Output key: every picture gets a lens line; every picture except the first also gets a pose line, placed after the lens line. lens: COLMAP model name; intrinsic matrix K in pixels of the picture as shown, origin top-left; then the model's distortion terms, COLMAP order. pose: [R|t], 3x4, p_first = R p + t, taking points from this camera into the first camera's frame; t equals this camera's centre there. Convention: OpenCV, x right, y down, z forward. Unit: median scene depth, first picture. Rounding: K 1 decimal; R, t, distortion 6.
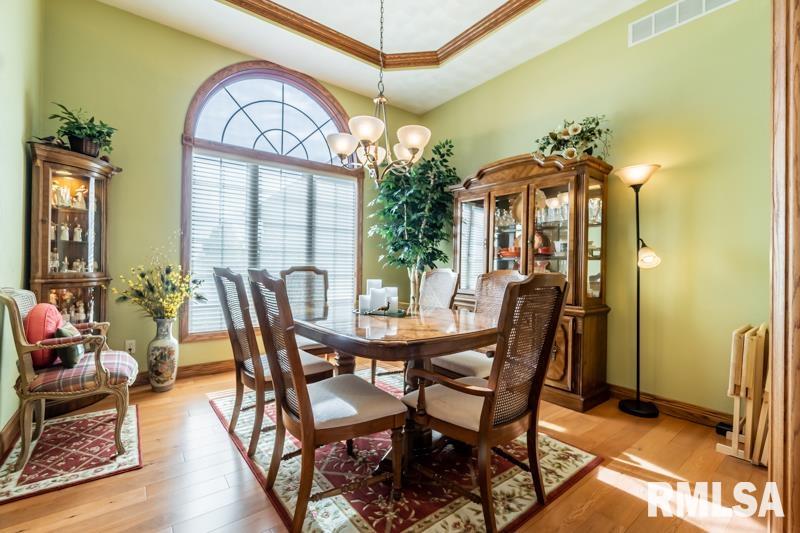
lens RADIAL K [[343.6, 0, 387.7], [0, 343.6, 267.7], [0, 0, 1]] dist [-0.010053, 0.001304]
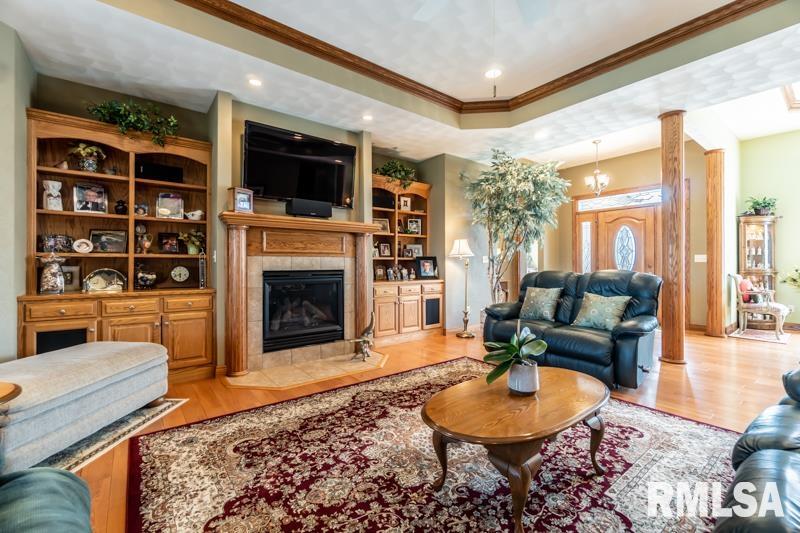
lens RADIAL K [[343.6, 0, 400.5], [0, 343.6, 263.4], [0, 0, 1]] dist [-0.010053, 0.001304]
pose [[0.010382, -0.021454, -0.999716, 1.218220], [-0.000150, 0.999770, -0.021456, 0.026297], [0.999946, 0.000373, 0.010377, -1.293577]]
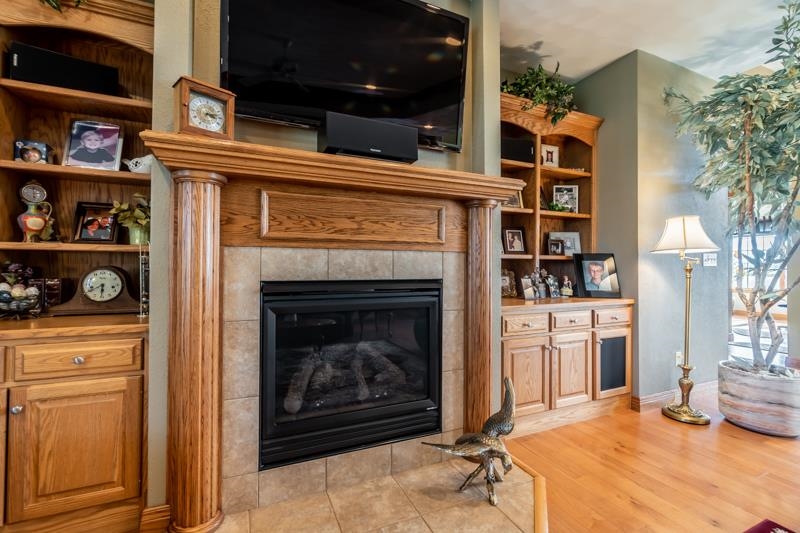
lens RADIAL K [[343.6, 0, 399.0], [0, 343.6, 264.1], [0, 0, 1]] dist [-0.010053, 0.001304]
pose [[-0.235027, -0.023693, -0.971700, 0.383410], [-0.013955, 0.999682, -0.021000, 0.006331], [0.971889, 0.008624, -0.235282, -1.452245]]
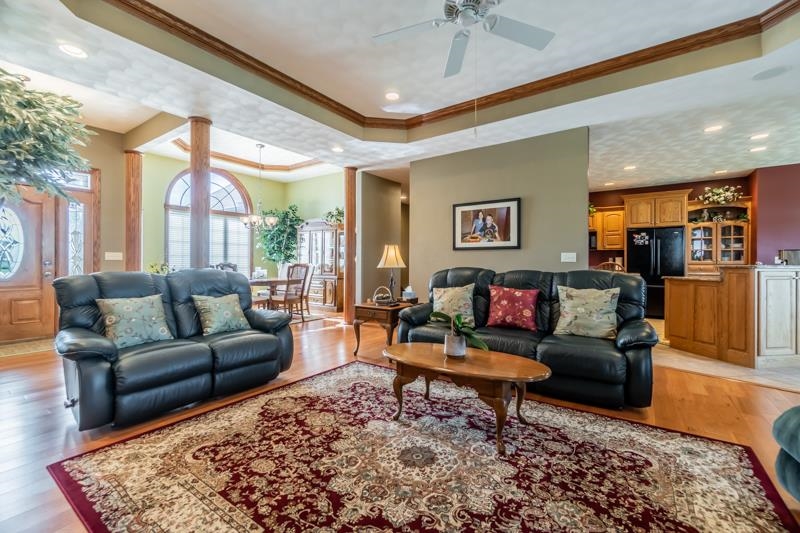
lens RADIAL K [[343.6, 0, 395.0], [0, 343.6, 263.7], [0, 0, 1]] dist [-0.010053, 0.001304]
pose [[0.952137, -0.014009, 0.305352, 0.161197], [0.013633, 0.999901, 0.003366, 0.011123], [-0.305369, 0.000958, 0.952234, -1.845803]]
